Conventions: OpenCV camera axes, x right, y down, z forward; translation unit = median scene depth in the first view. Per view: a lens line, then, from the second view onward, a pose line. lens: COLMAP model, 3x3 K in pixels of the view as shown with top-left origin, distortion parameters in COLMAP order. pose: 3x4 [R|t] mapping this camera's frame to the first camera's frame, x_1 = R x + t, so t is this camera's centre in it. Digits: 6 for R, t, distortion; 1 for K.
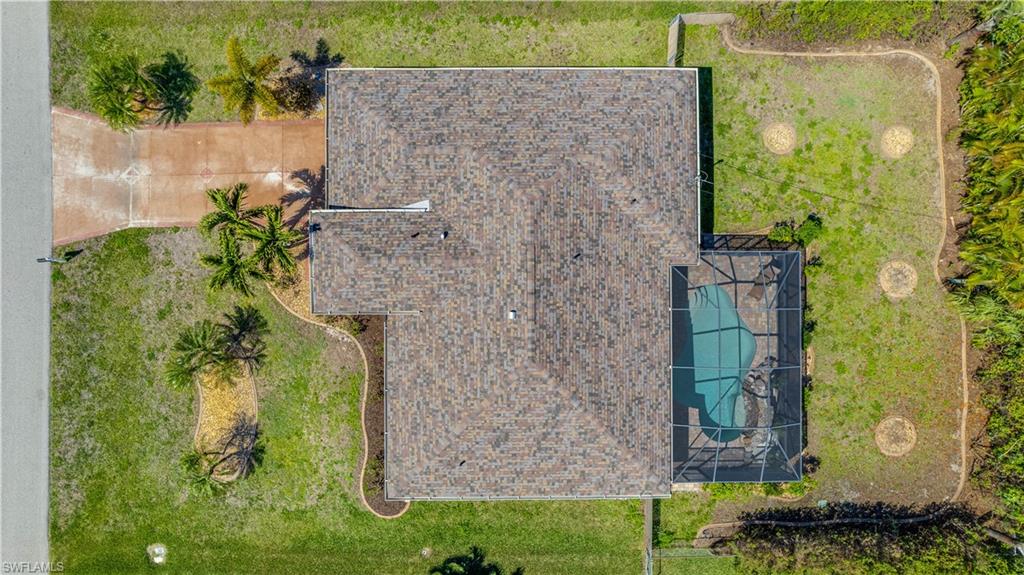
lens RADIAL K [[664.2, 0, 520.8], [0, 664.2, 289.1], [0, 0, 1]] dist [-0.032488, 0.044449]
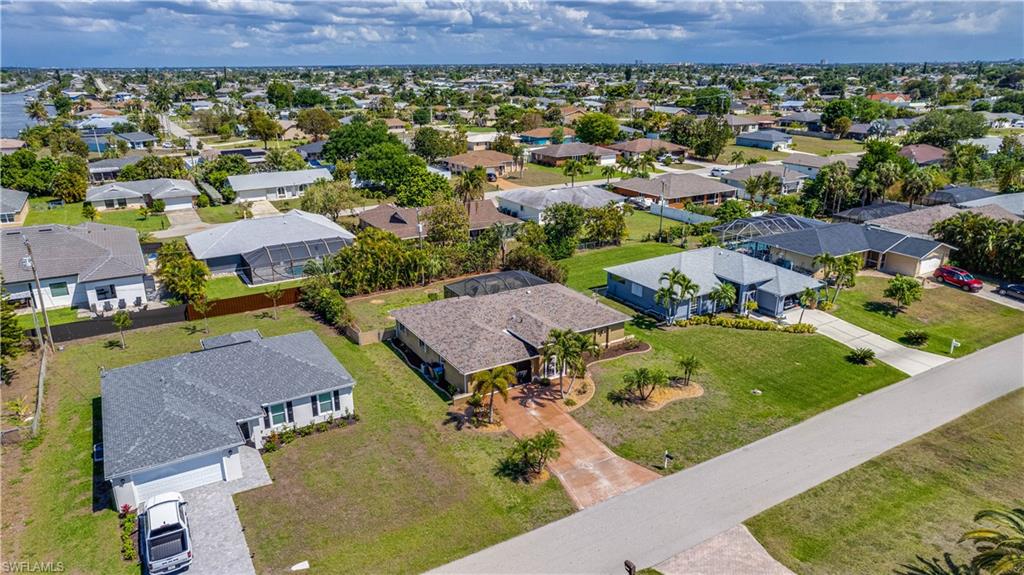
lens RADIAL K [[677.1, 0, 473.4], [0, 677.1, 287.0], [0, 0, 1]] dist [-0.037538, 0.051342]
pose [[-0.471096, -0.289546, 0.833205, -1.558845], [0.881953, -0.138446, 0.450547, -0.974944], [-0.015100, 0.947099, 0.320587, 0.199108]]
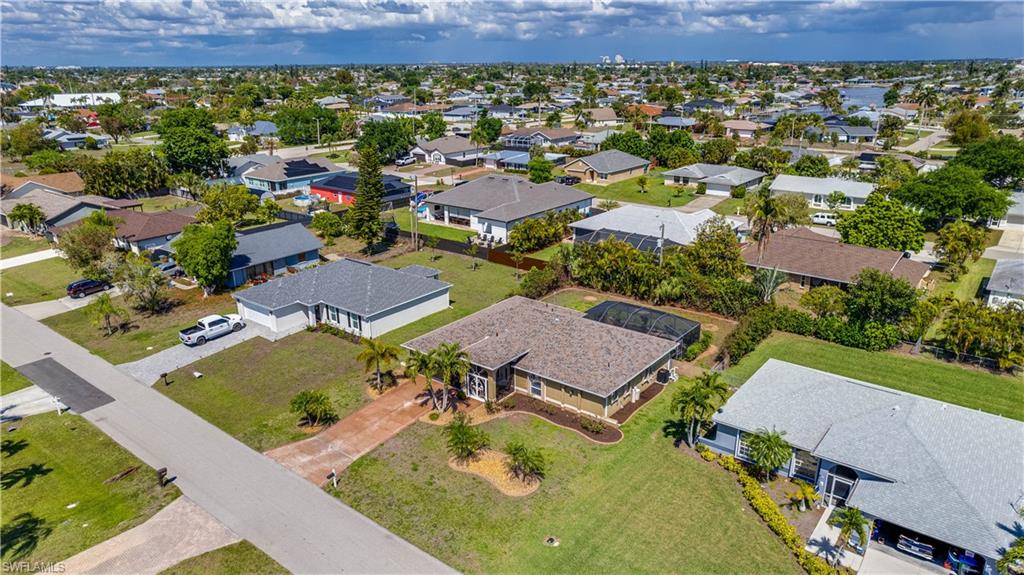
lens RADIAL K [[664.2, 0, 520.8], [0, 664.2, 289.1], [0, 0, 1]] dist [-0.032488, 0.044449]
pose [[0.624668, -0.273388, 0.731470, -1.327367], [0.780887, 0.216195, -0.586067, 0.955730], [0.002084, 0.937293, 0.348535, 0.152840]]
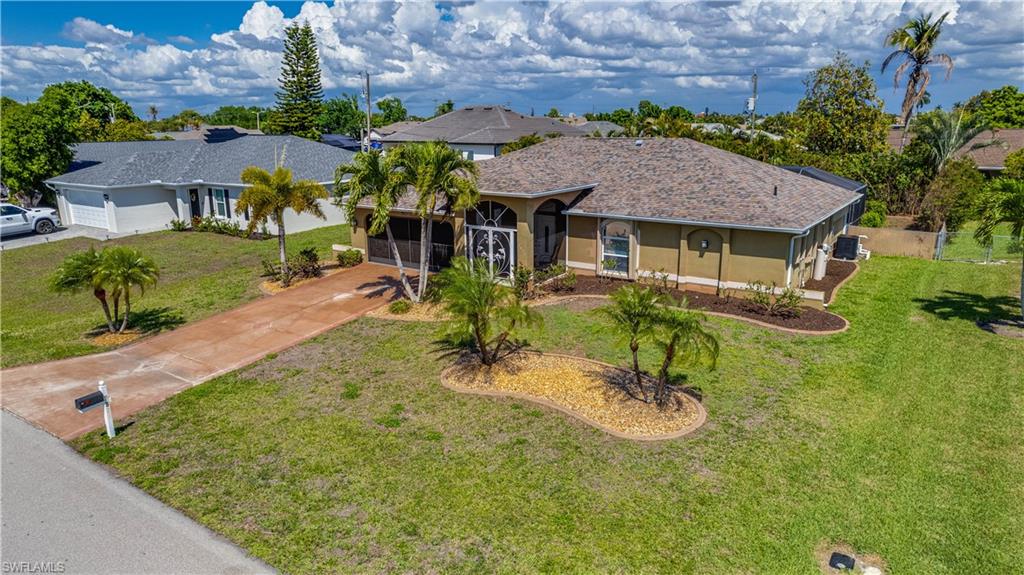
lens RADIAL K [[664.2, 0, 520.8], [0, 664.2, 289.1], [0, 0, 1]] dist [-0.032488, 0.044449]
pose [[0.572863, -0.222709, 0.788814, -0.860903], [0.819649, 0.157511, -0.550786, 0.423950], [-0.001581, 0.962076, 0.272776, 0.776959]]
